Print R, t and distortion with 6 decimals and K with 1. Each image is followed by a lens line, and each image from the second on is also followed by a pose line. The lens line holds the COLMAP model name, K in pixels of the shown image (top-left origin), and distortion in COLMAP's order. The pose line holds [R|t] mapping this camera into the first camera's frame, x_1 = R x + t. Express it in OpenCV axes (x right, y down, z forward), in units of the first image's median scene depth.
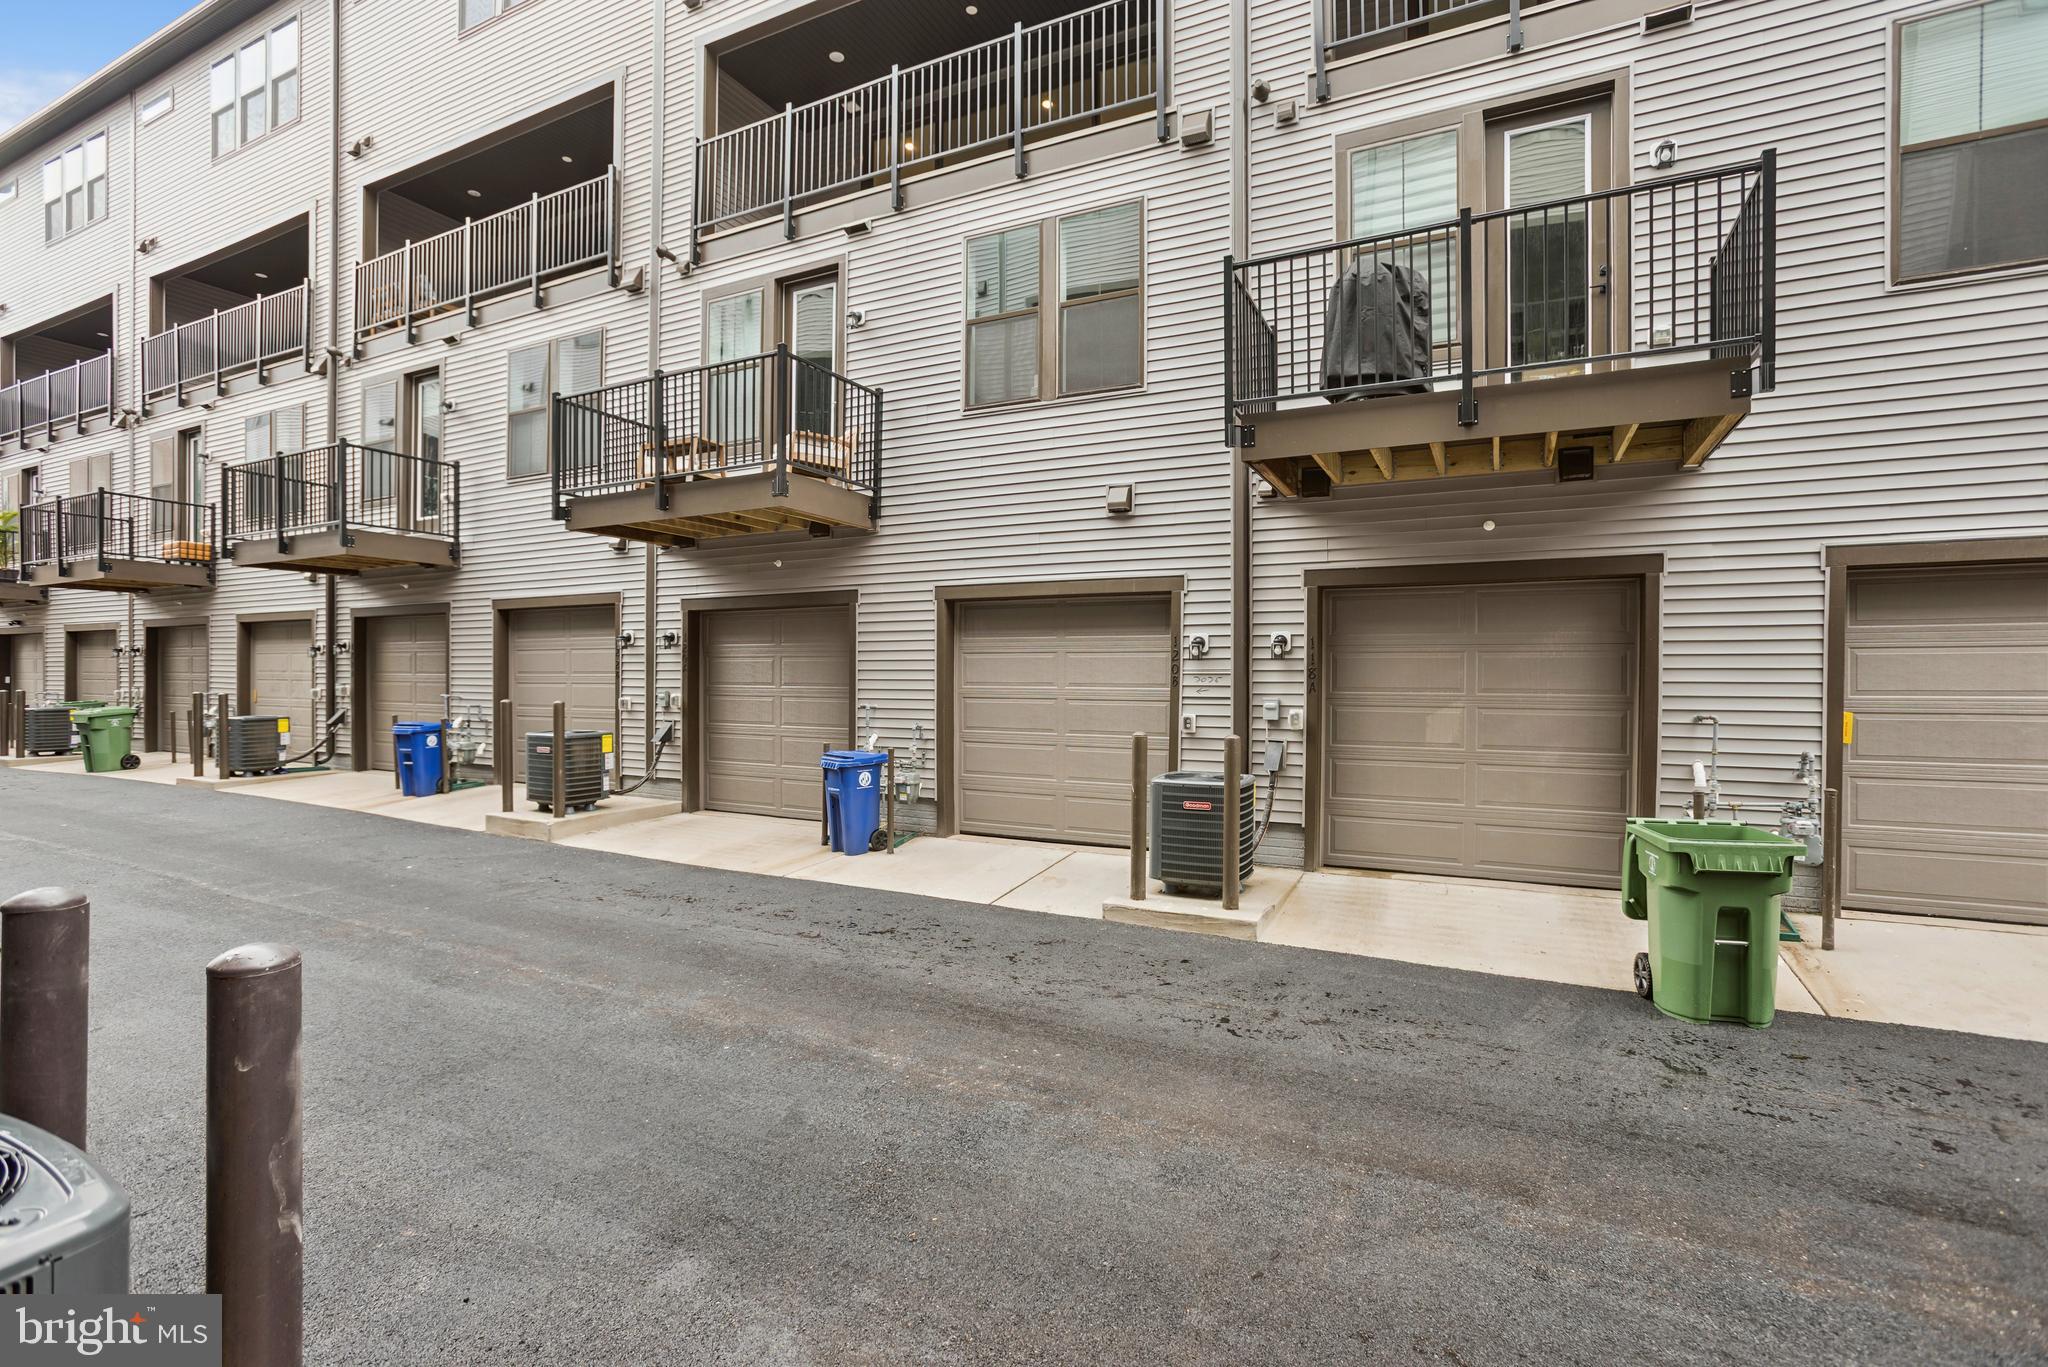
lens RADIAL K [[937.9, 0, 1026.7], [0, 937.9, 671.6], [0, 0, 1]] dist [-0.064697, 0.030224]
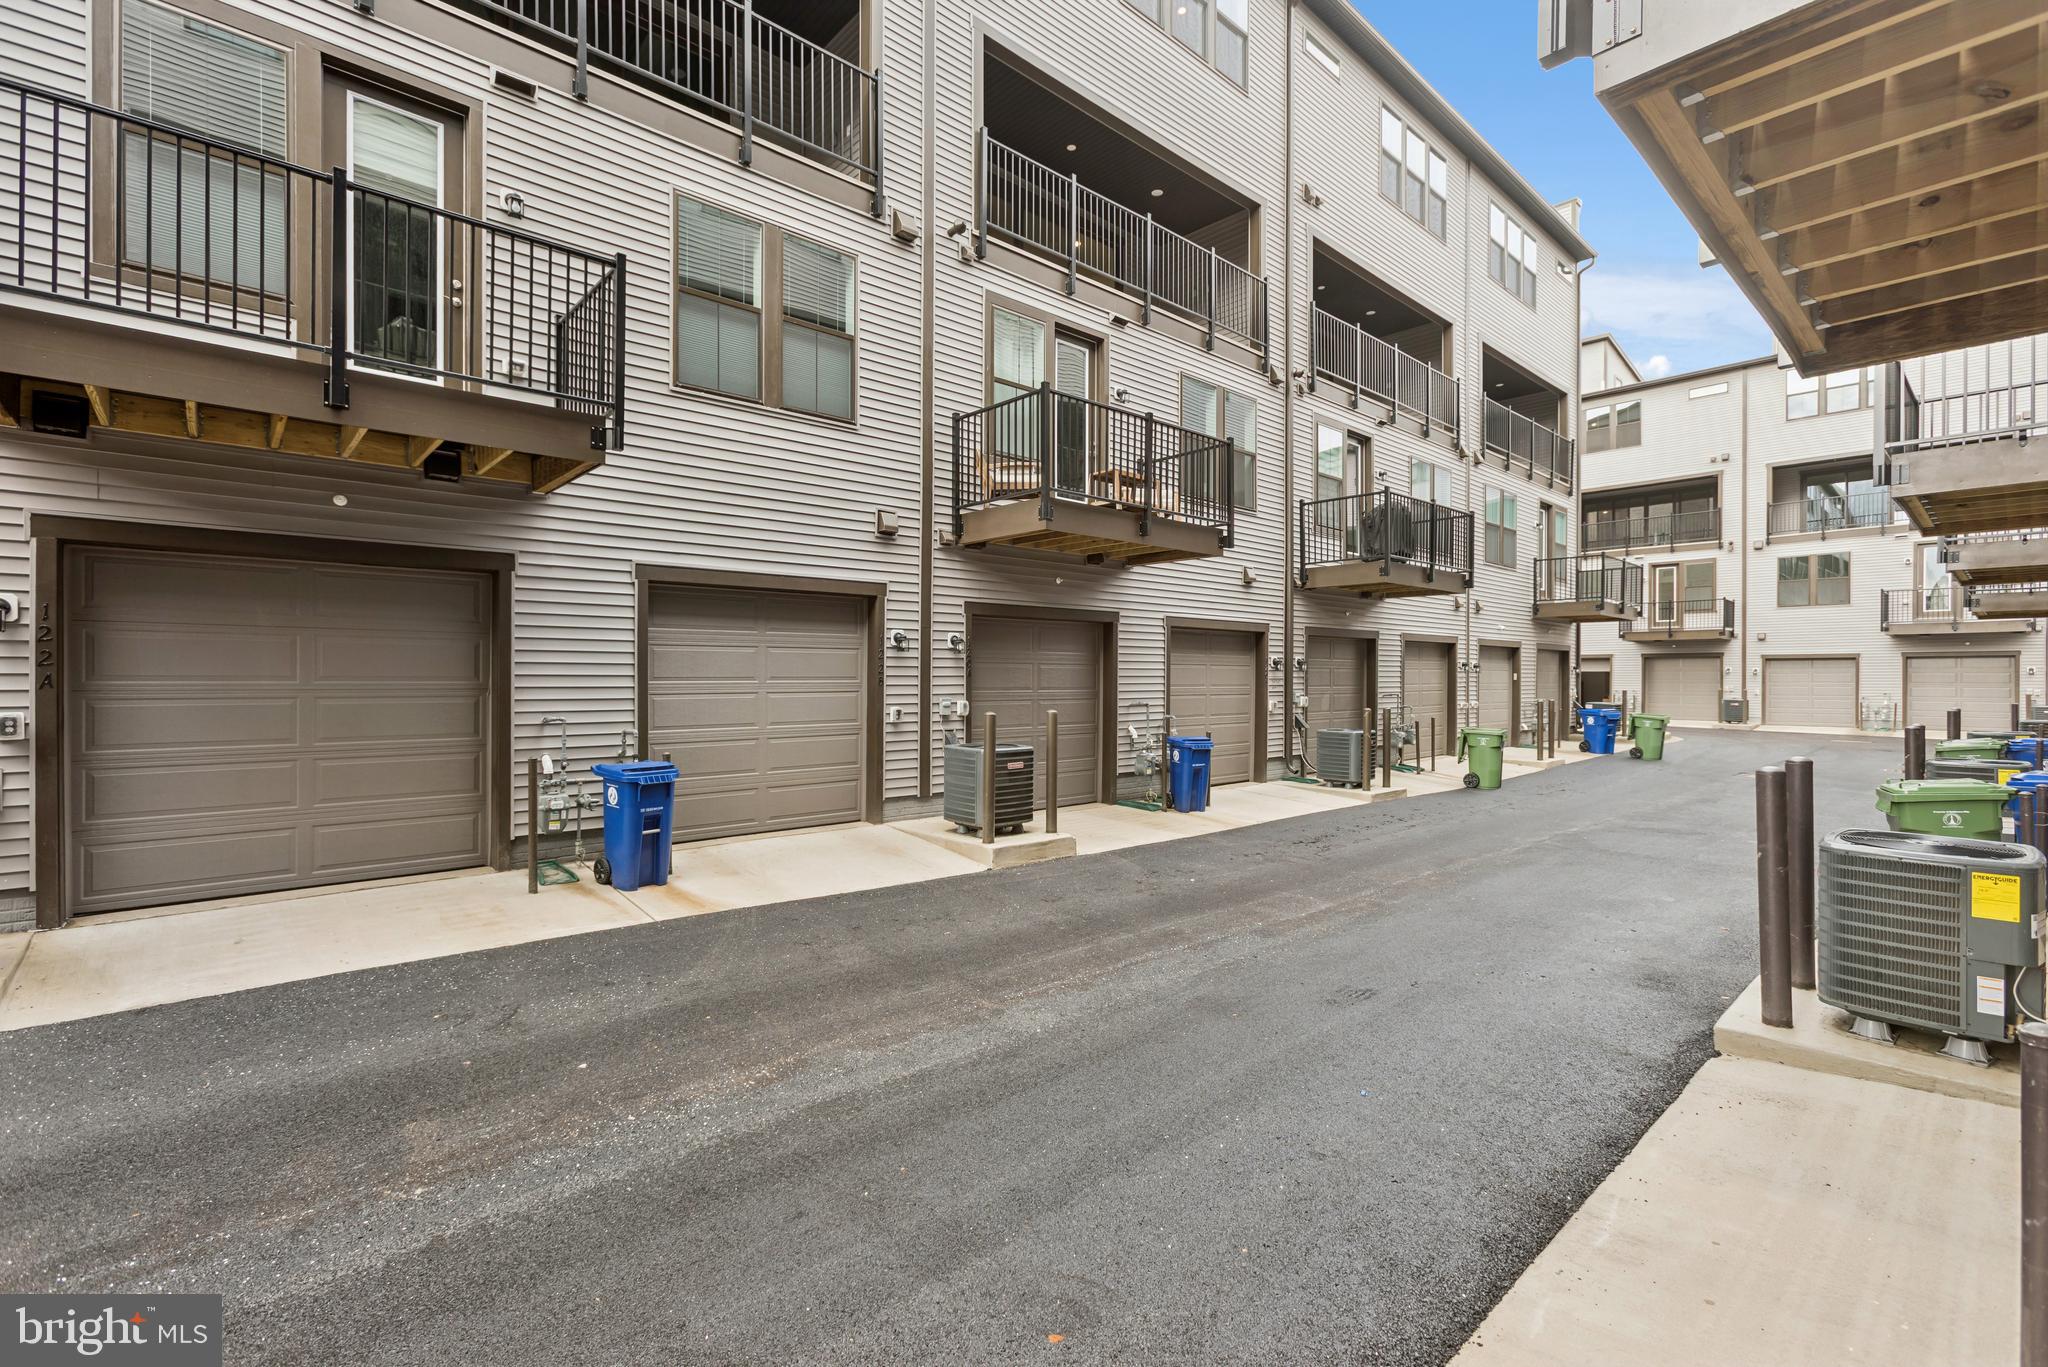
lens RADIAL K [[891.3, 0, 988.5], [0, 891.3, 690.3], [0, 0, 1]] dist [0.021013, 0.000400]
pose [[0.374906, -0.022416, 0.926792, -0.826710], [0.008322, 0.999749, 0.020814, -0.004898], [-0.927025, -0.000090, 0.374998, 0.426967]]
